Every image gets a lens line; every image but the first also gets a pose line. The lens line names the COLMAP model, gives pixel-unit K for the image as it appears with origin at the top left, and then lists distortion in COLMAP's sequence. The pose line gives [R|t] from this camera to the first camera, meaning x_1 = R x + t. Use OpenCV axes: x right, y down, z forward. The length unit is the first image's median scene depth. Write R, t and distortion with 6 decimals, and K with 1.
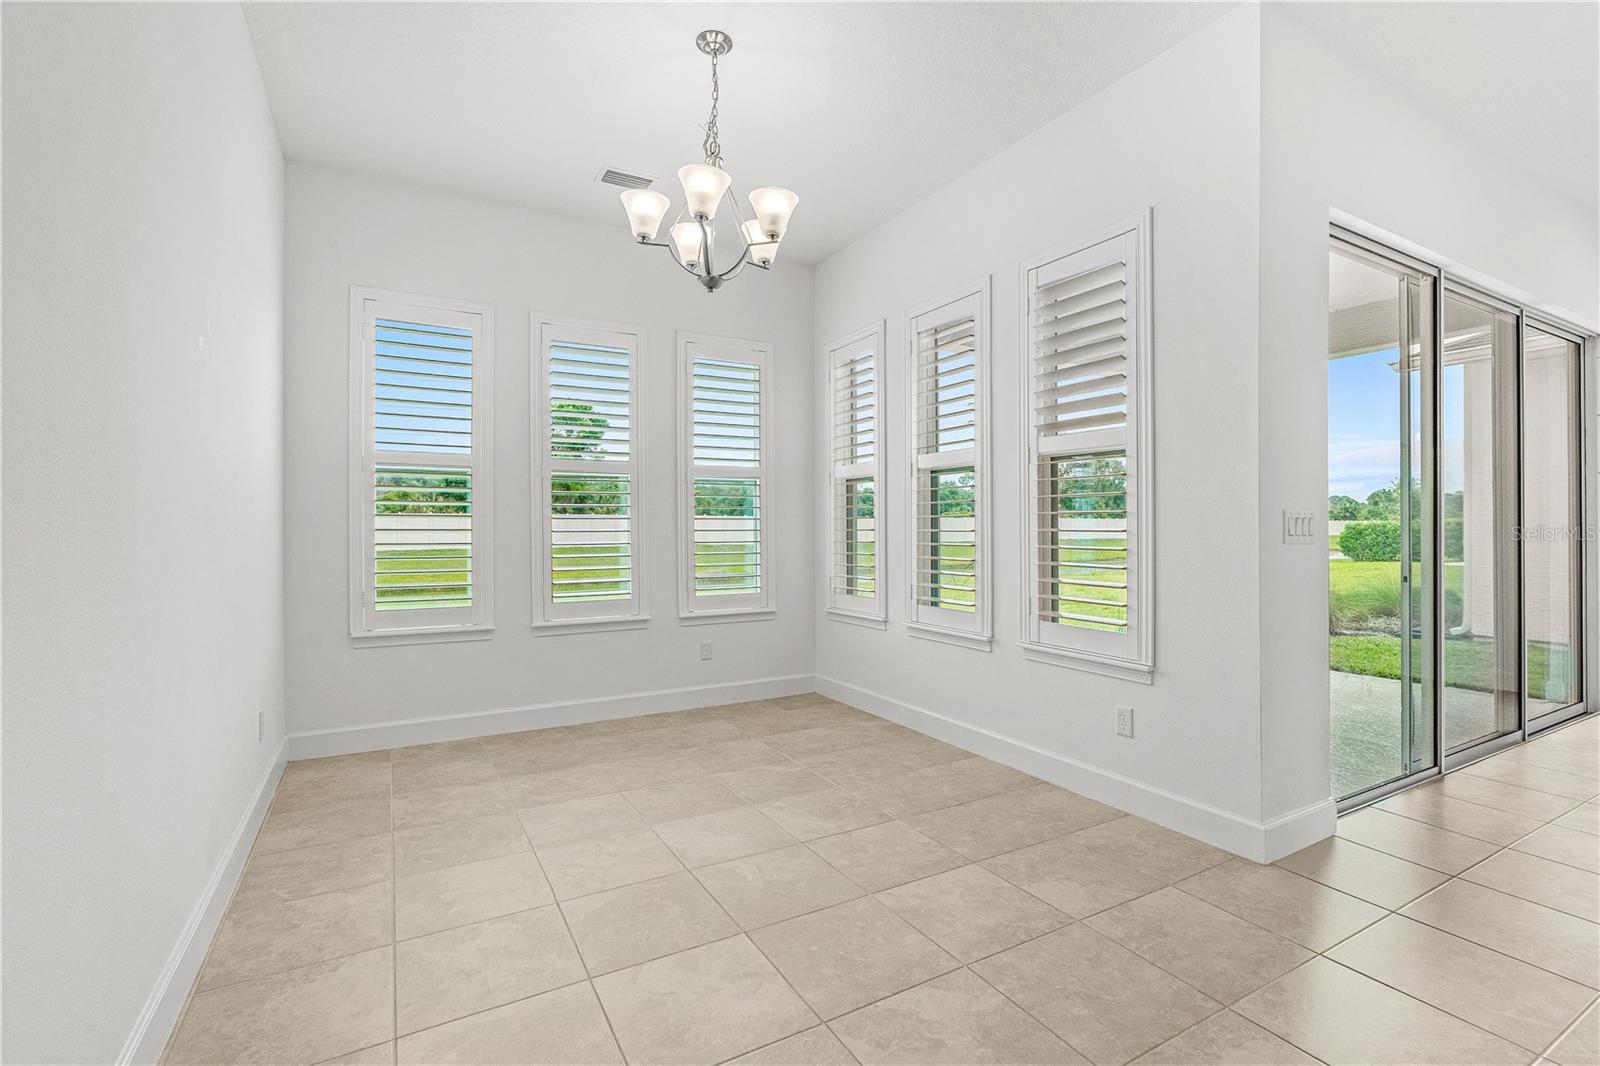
lens RADIAL K [[723.6, 0, 813.1], [0, 723.6, 534.3], [0, 0, 1]] dist [-0.001545, -0.000569]
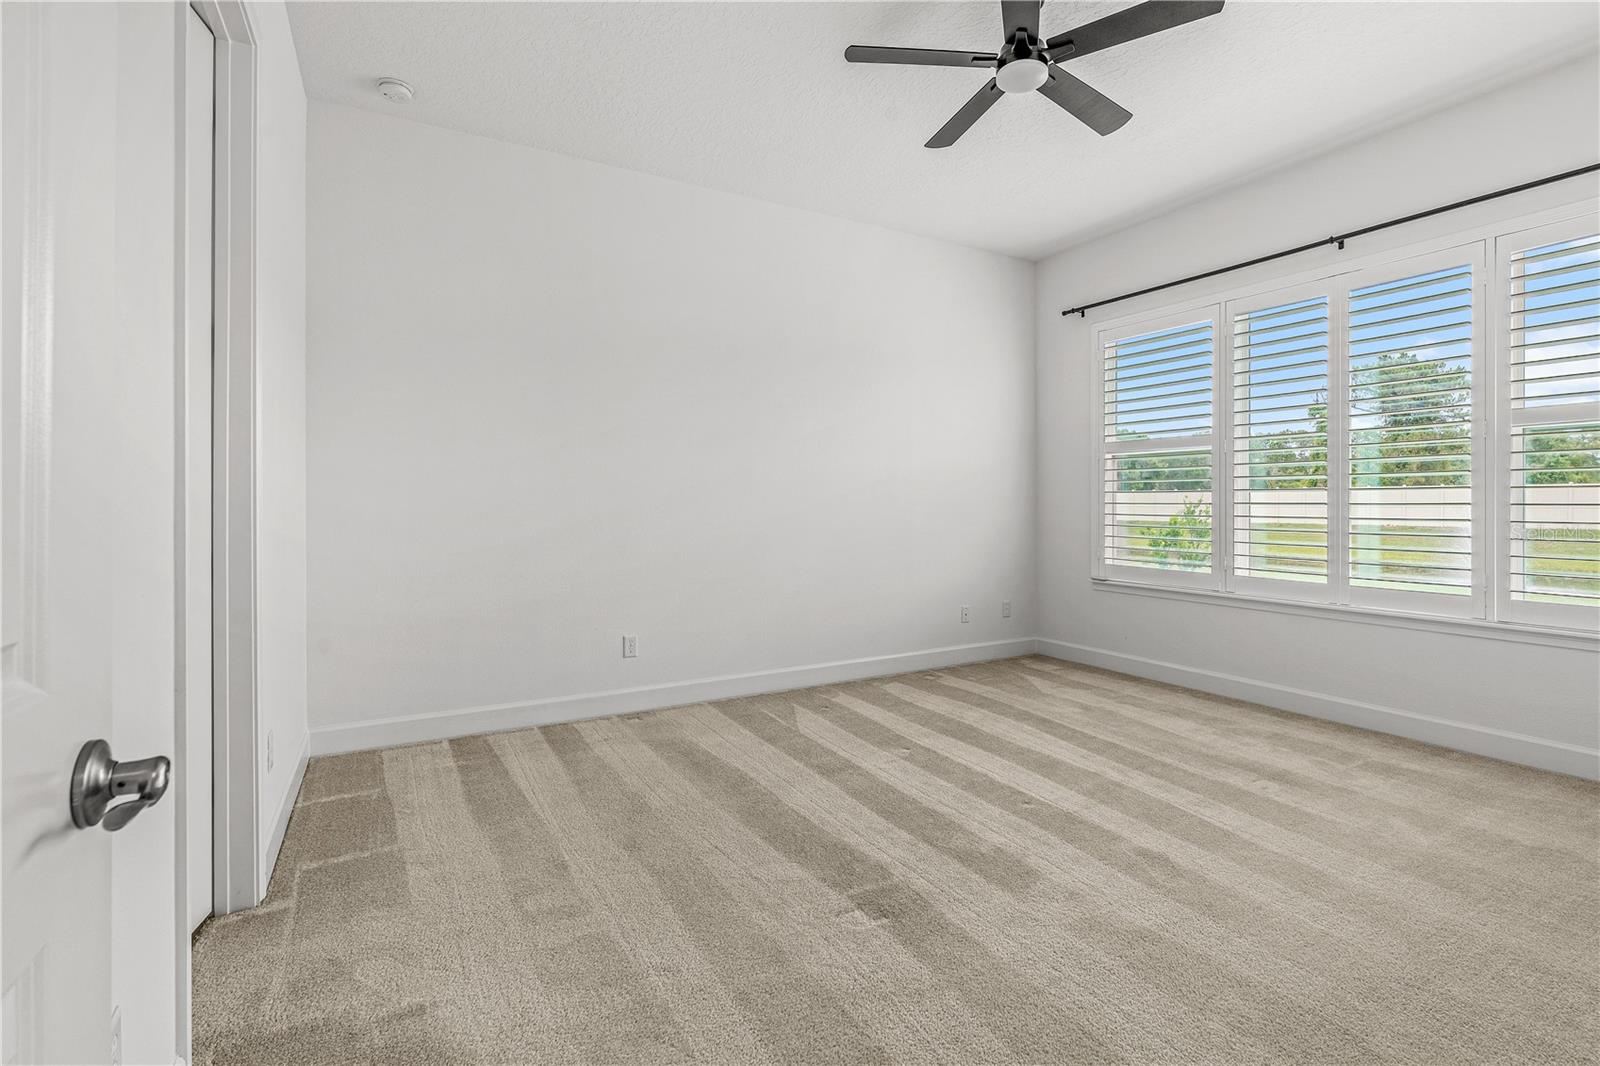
lens RADIAL K [[751.9, 0, 802.8], [0, 751.9, 526.6], [0, 0, 1]] dist [-0.002971, -0.000537]
pose [[-0.017176, 0.030015, -0.999402, 0.541314], [-0.006370, 0.999526, 0.030128, -0.000991], [0.999832, 0.006883, -0.016976, 0.315867]]
